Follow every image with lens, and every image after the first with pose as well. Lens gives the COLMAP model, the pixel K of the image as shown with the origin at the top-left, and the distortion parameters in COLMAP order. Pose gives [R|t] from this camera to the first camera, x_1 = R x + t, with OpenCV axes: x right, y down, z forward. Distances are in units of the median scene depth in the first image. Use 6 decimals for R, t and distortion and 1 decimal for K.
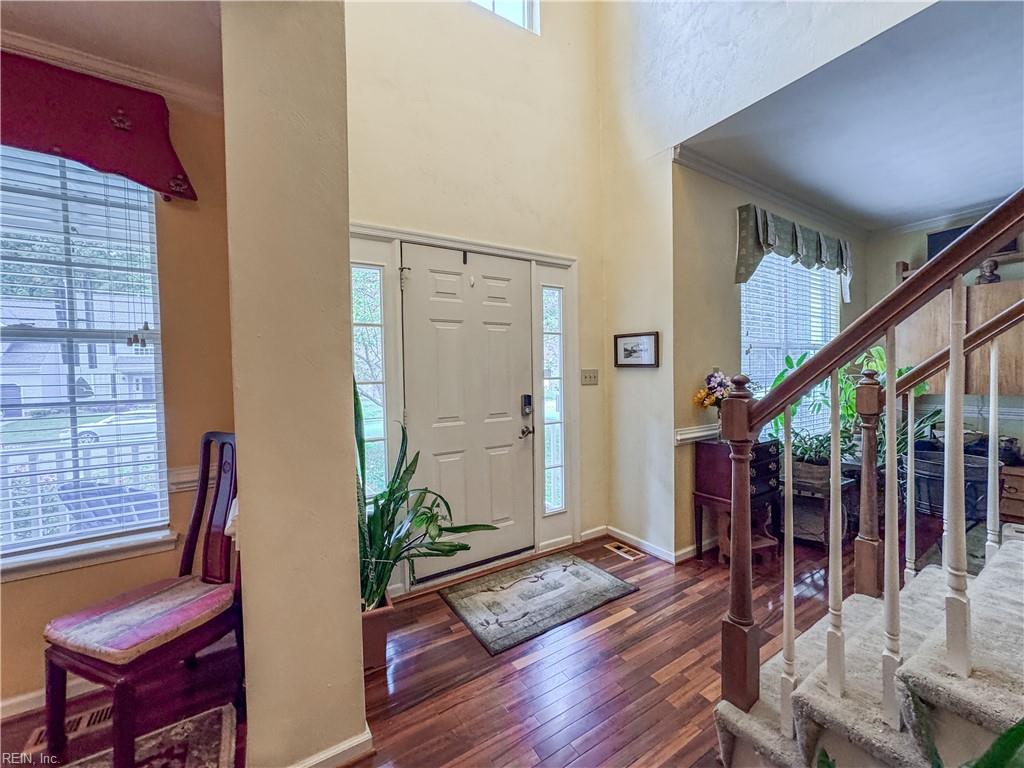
lens RADIAL K [[424.6, 0, 512.0], [0, 424.6, 384.0], [0, 0, 1]] dist [-0.000054, 0.000026]
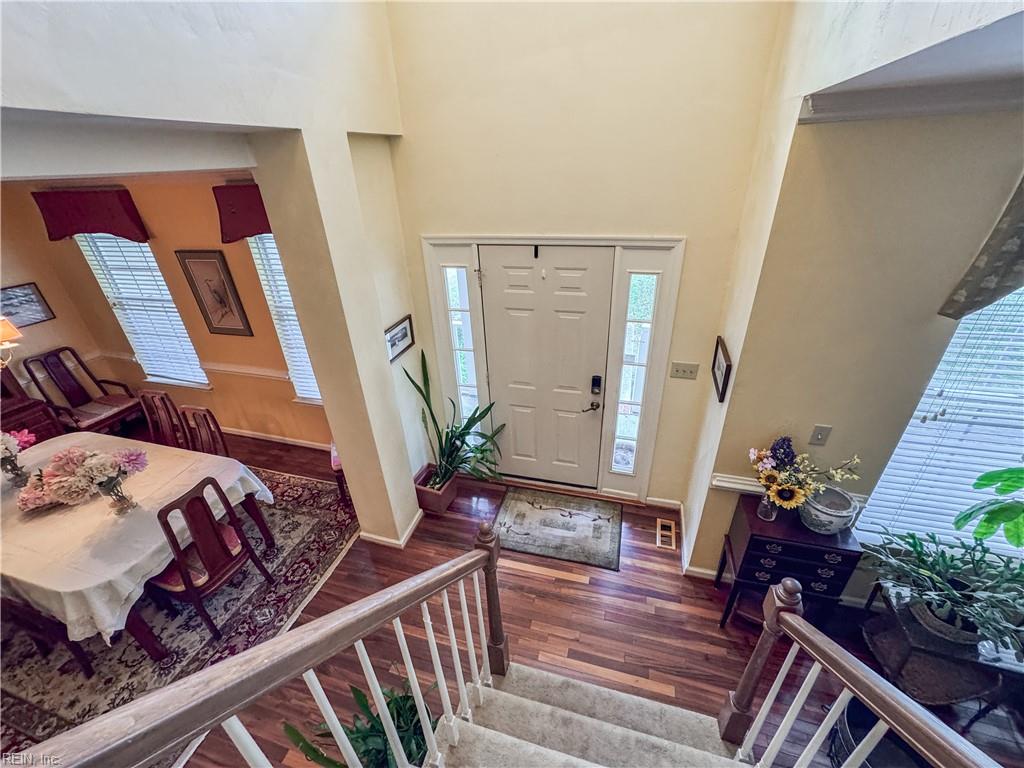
lens RADIAL K [[412.5, 0, 512.0], [0, 412.5, 384.0], [0, 0, 1]] dist [-0.001632, 0.000057]
pose [[0.669048, 0.344349, -0.658634, 0.604675], [0.000981, 0.885781, 0.464103, -0.457757], [0.743218, -0.311154, 0.592292, 0.232674]]
